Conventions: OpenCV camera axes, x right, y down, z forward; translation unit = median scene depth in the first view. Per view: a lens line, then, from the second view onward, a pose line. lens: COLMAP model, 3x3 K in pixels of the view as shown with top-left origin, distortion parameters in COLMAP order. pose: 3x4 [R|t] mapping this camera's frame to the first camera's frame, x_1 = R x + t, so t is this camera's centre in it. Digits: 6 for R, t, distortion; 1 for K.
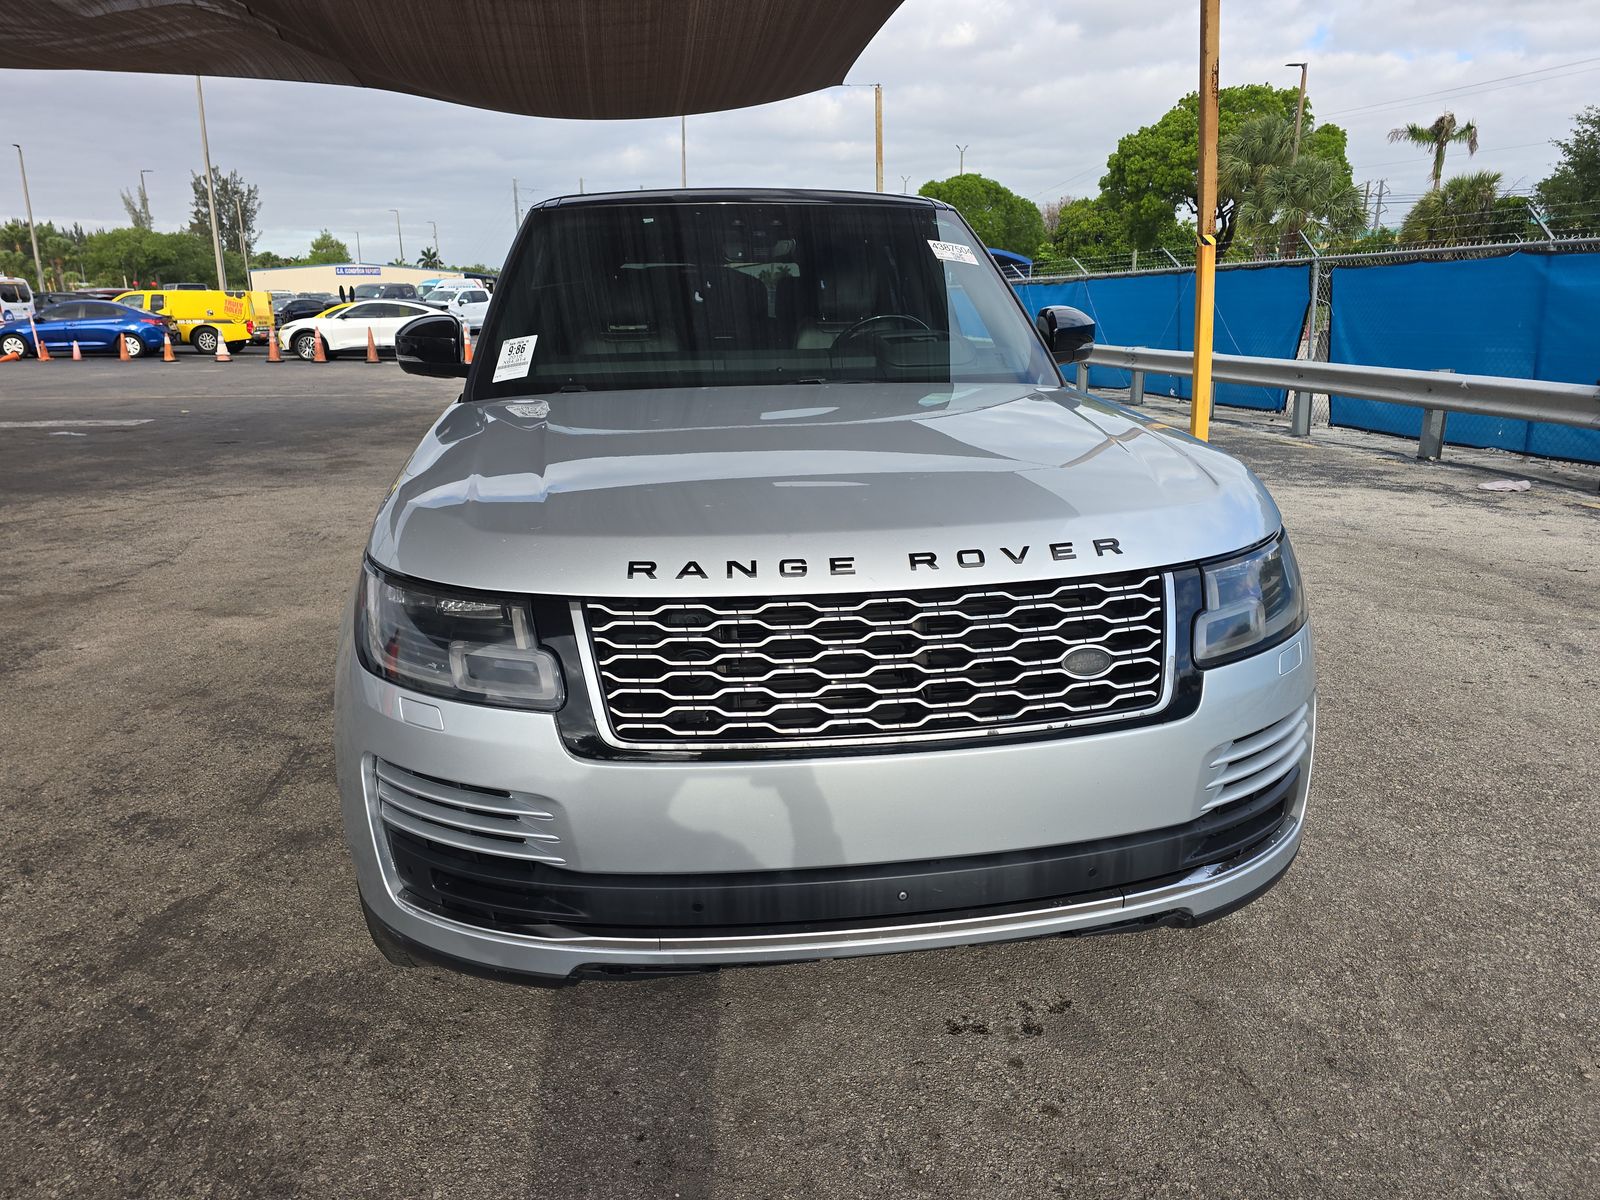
lens RADIAL K [[1055.9, 0, 802.9], [0, 1055.9, 593.9], [0, 0, 1]] dist [0.048290, -0.033089]
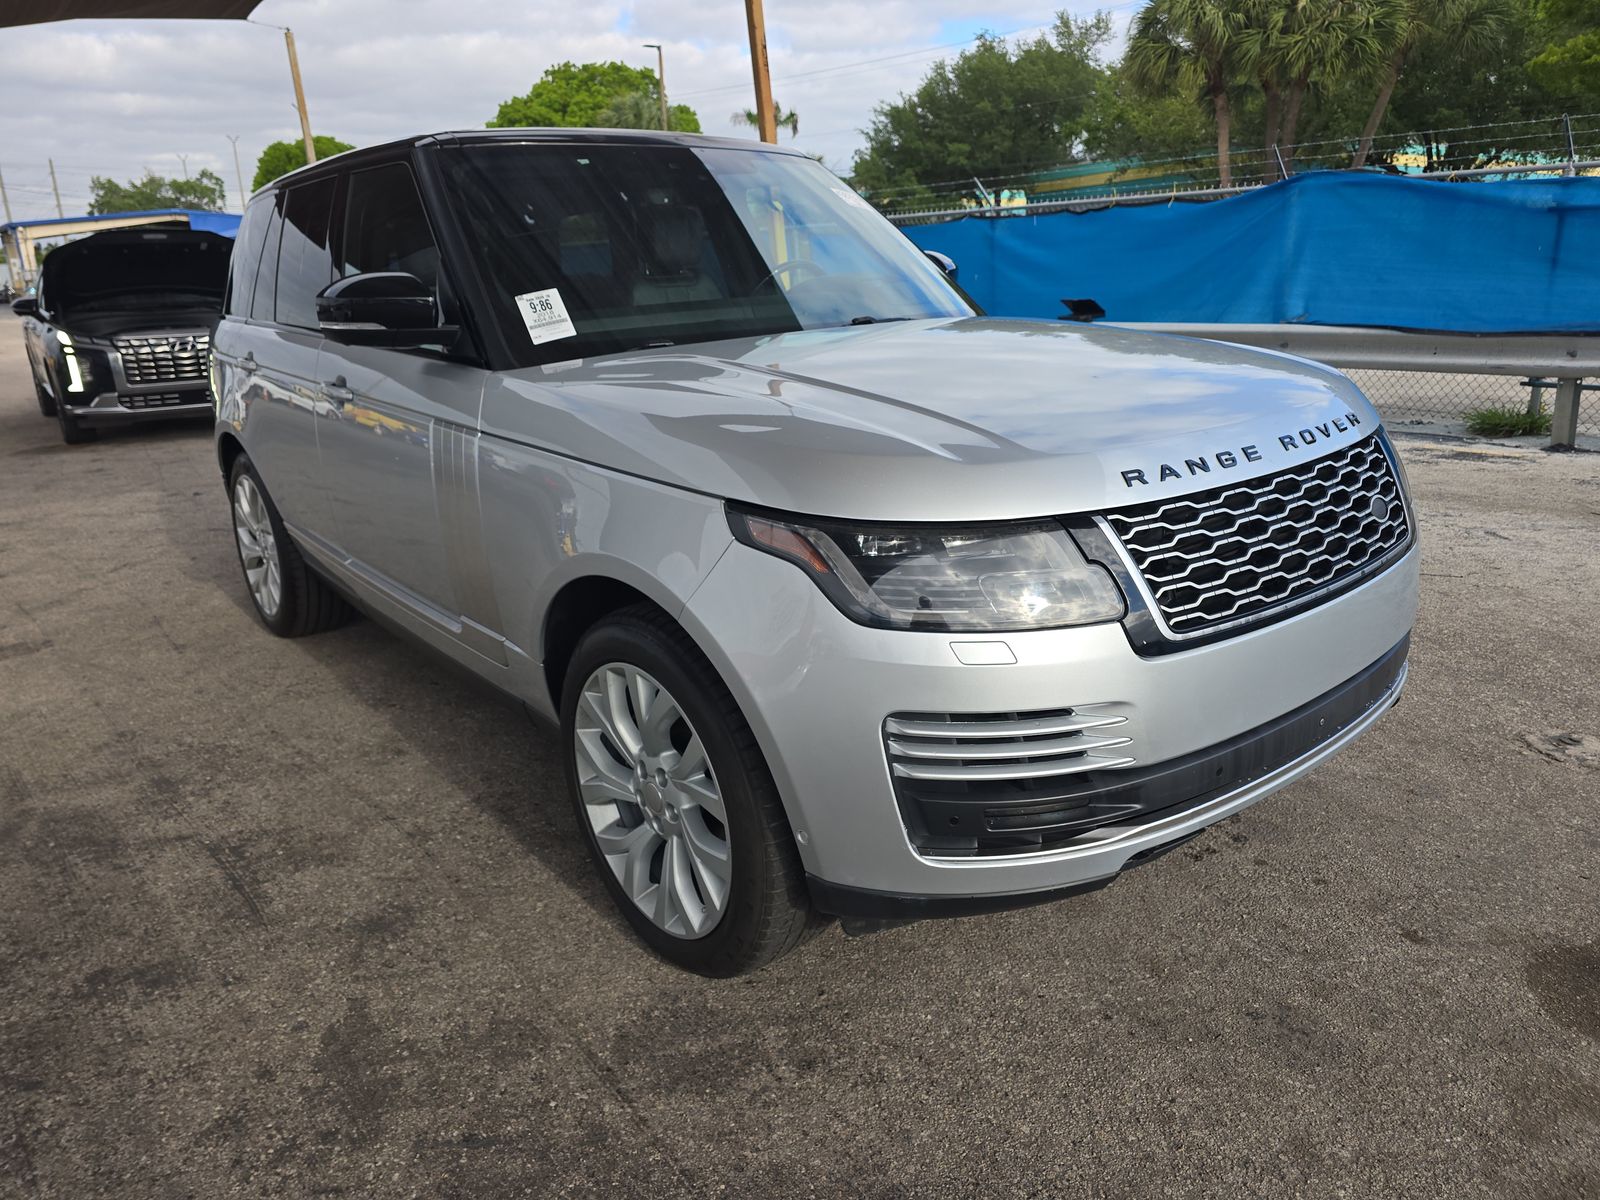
lens RADIAL K [[1055.9, 0, 802.9], [0, 1055.9, 593.9], [0, 0, 1]] dist [0.048290, -0.033089]
pose [[0.855655, -0.175390, 0.486923, -0.953401], [0.163736, 0.984240, 0.066795, -0.032966], [-0.490964, 0.022574, 0.870887, 0.232799]]
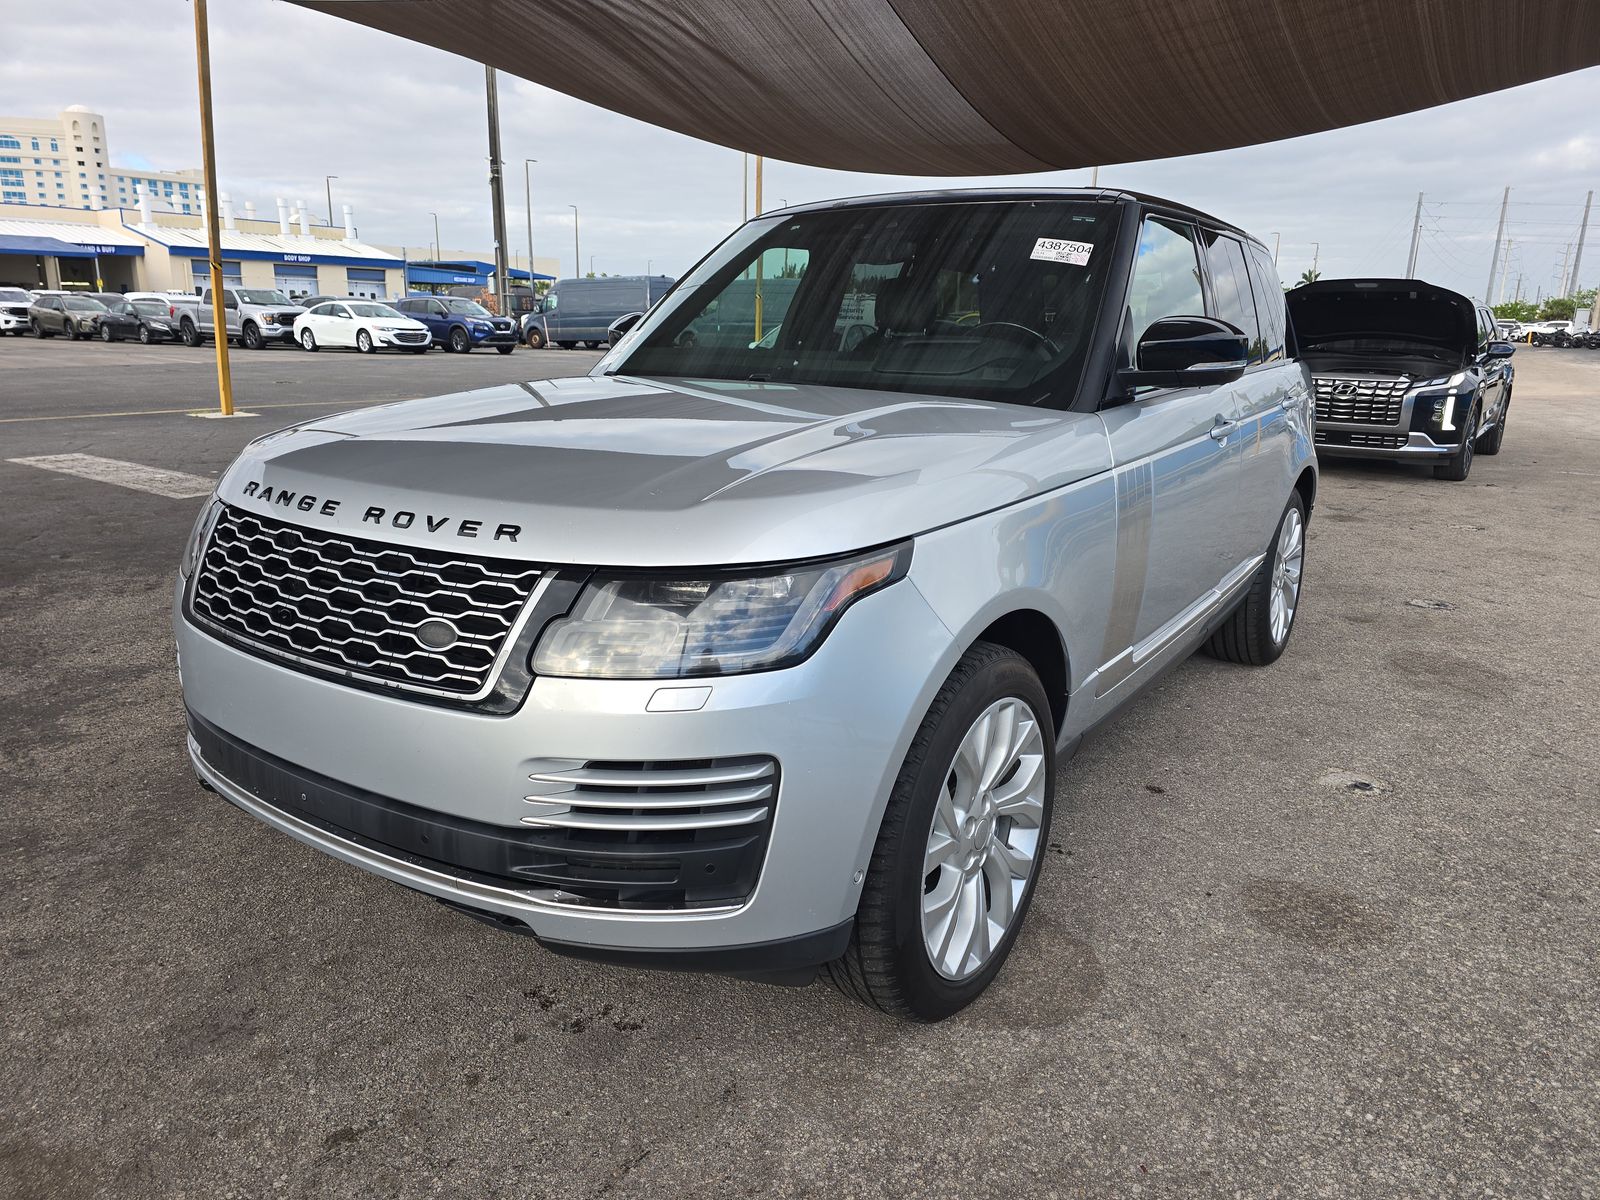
lens RADIAL K [[1055.9, 0, 802.9], [0, 1055.9, 593.9], [0, 0, 1]] dist [0.048290, -0.033089]
pose [[0.737310, 0.186966, -0.649167, 1.184536], [-0.200059, 0.978265, 0.054527, -0.100838], [0.645252, 0.089668, 0.758689, 0.442972]]
